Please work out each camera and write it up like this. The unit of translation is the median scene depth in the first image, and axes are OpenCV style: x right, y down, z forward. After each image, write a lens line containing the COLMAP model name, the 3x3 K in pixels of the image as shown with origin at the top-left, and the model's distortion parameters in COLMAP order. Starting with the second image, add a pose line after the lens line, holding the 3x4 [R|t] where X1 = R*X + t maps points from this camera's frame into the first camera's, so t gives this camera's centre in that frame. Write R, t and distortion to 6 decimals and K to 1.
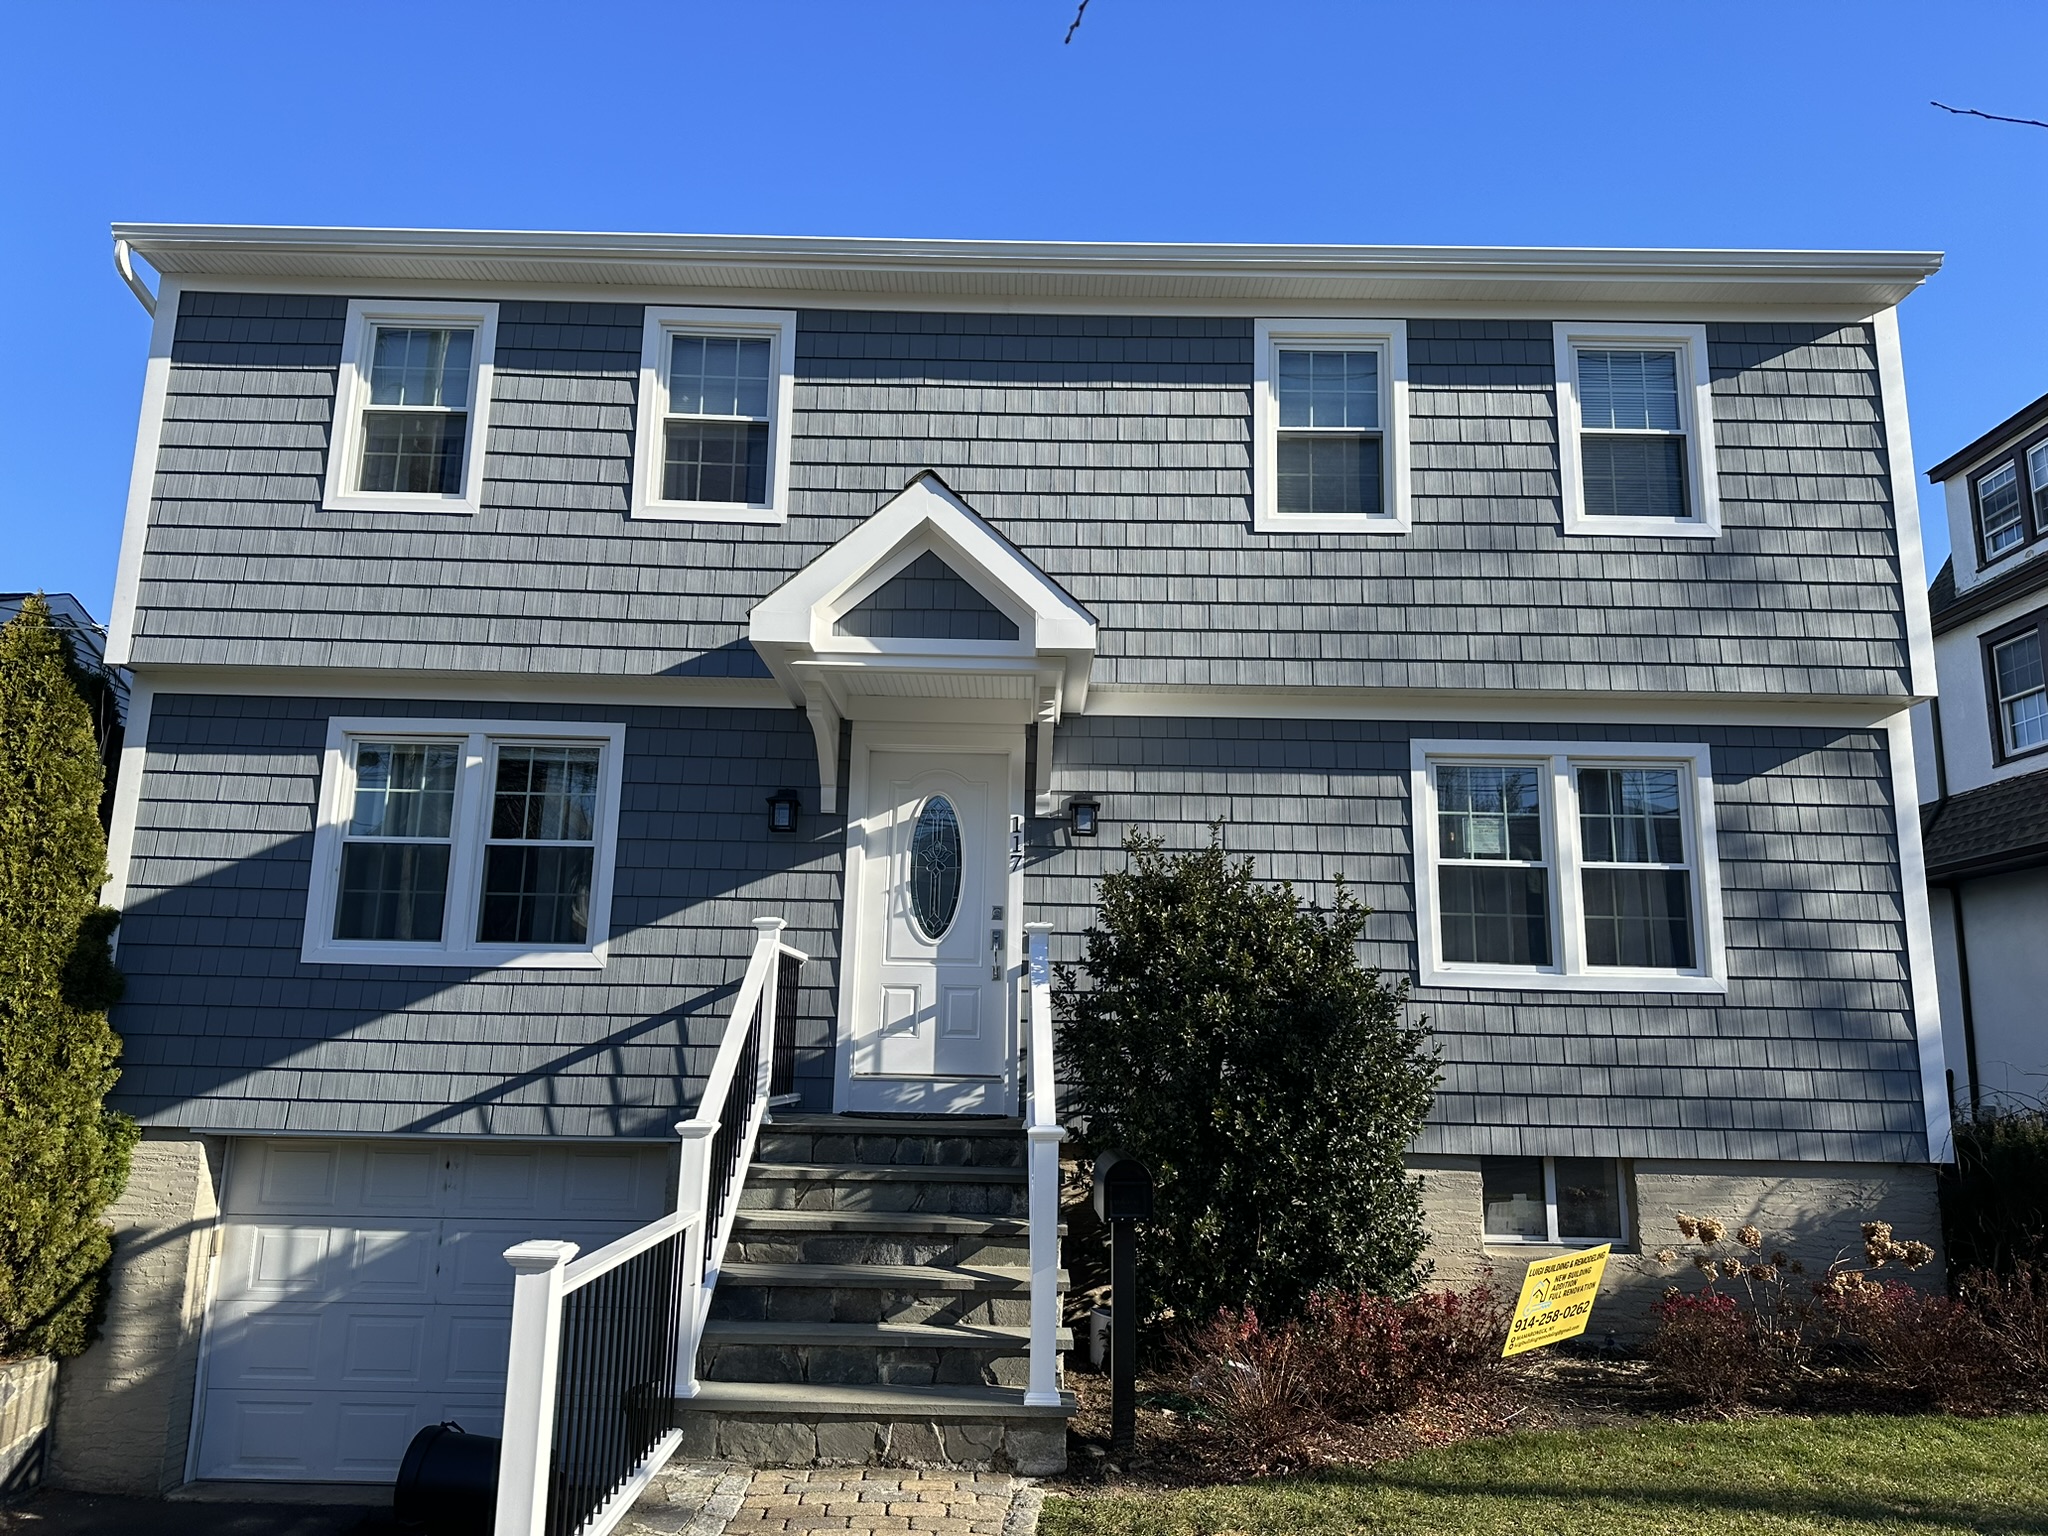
lens RADIAL K [[1449.3, 0, 1022.7], [0, 1449.3, 764.2], [0, 0, 1]] dist [0.003723, -0.017612]
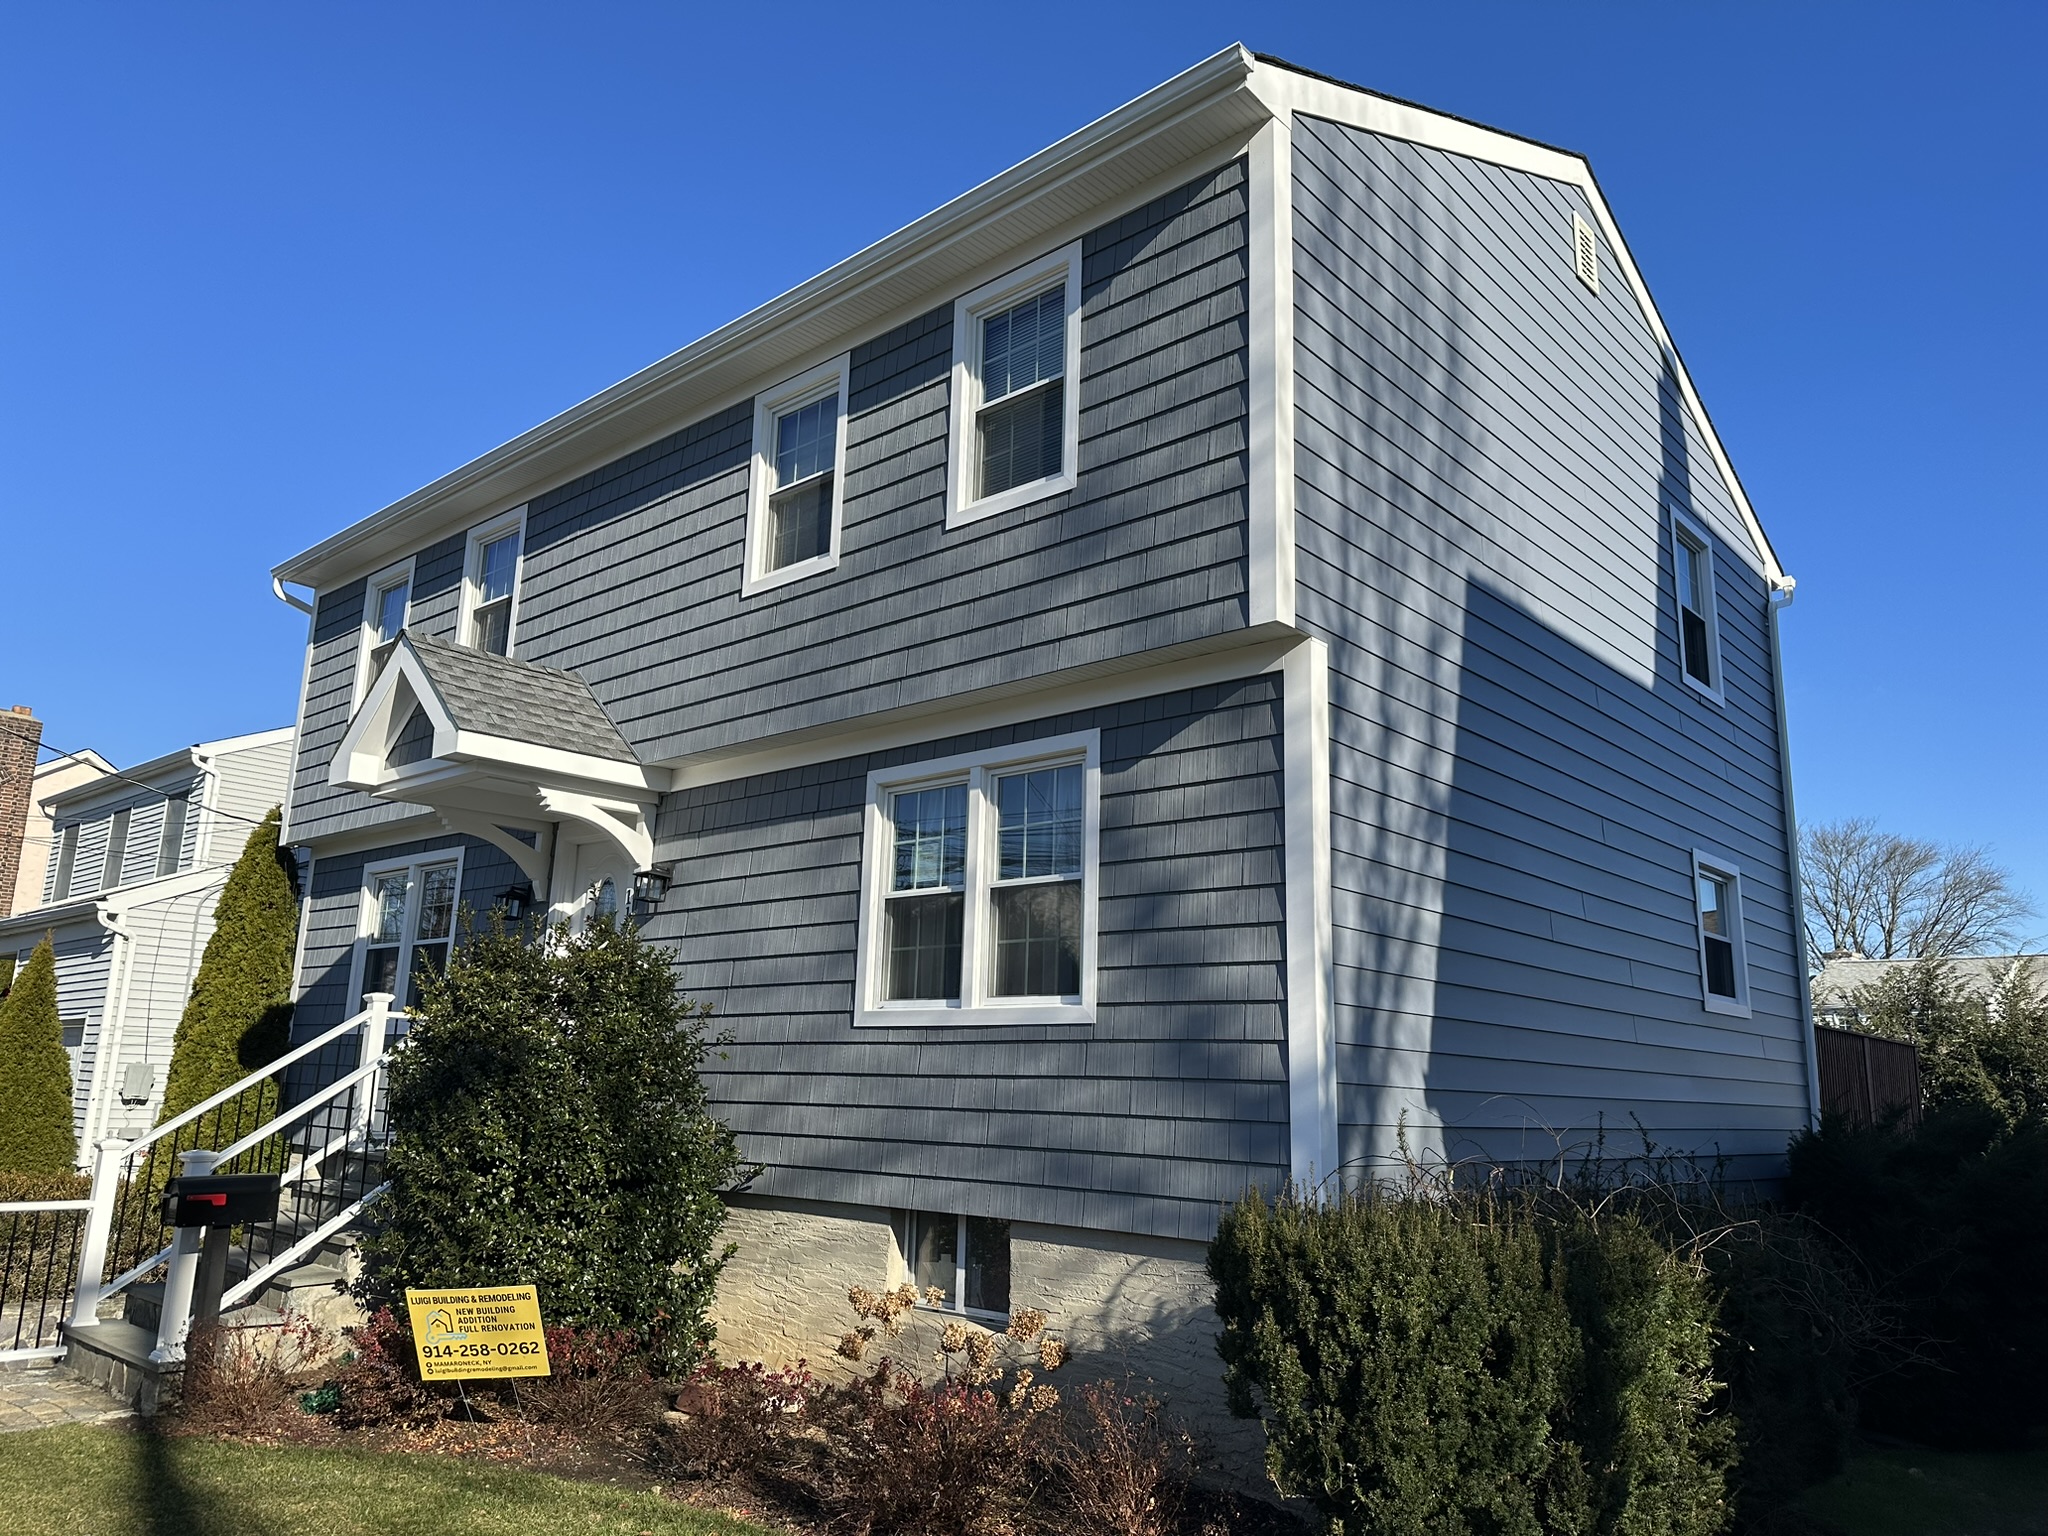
lens RADIAL K [[1422.0, 0, 1121.5], [0, 1422.0, 774.4], [0, 0, 1]] dist [0.152196, -0.313548]
pose [[0.759790, -0.140997, -0.634696, 1.019387], [0.117984, 0.989895, -0.078666, 0.080768], [0.639374, -0.015114, 0.768747, 0.370388]]
